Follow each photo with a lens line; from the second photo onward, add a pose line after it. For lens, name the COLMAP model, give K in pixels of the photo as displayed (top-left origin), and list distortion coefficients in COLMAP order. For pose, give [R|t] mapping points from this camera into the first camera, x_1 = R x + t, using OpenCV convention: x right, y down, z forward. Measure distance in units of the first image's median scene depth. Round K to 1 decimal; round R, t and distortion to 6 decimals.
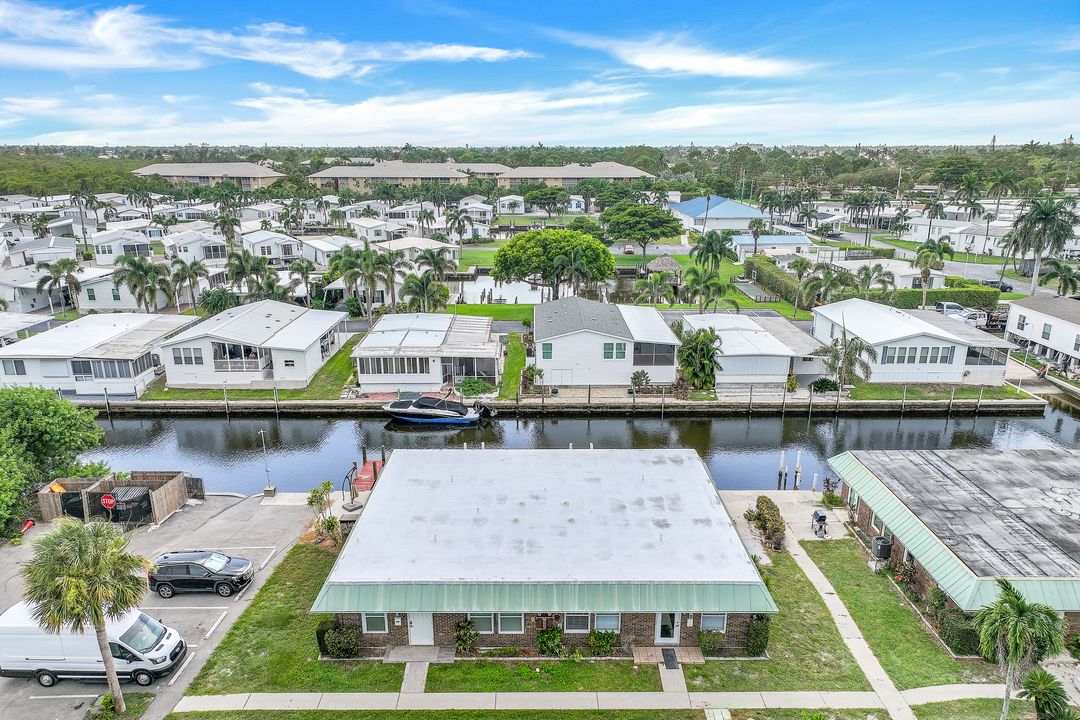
lens RADIAL K [[757.0, 0, 543.1], [0, 757.0, 359.9], [0, 0, 1]] dist [-0.001848, 0.023549]
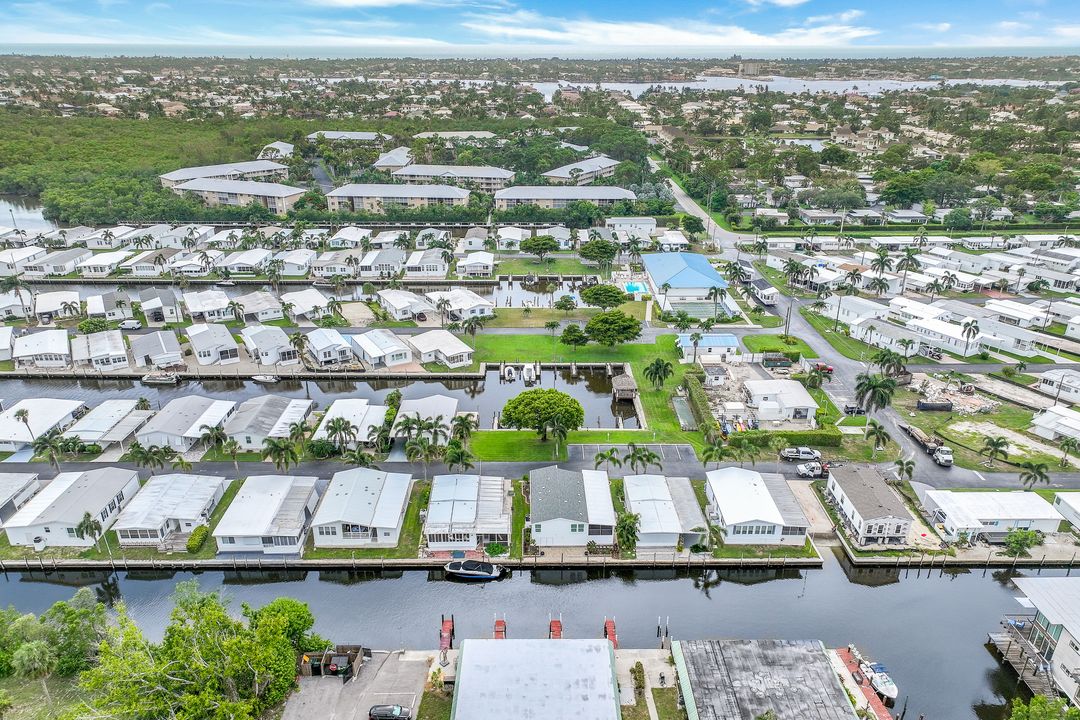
lens RADIAL K [[757.0, 0, 543.1], [0, 757.0, 359.9], [0, 0, 1]] dist [-0.001848, 0.023549]
pose [[0.999955, 0.000788, 0.009407, 0.000313], [-0.001853, 0.993501, 0.113807, -0.590813], [-0.009256, -0.113820, 0.993458, -0.663829]]
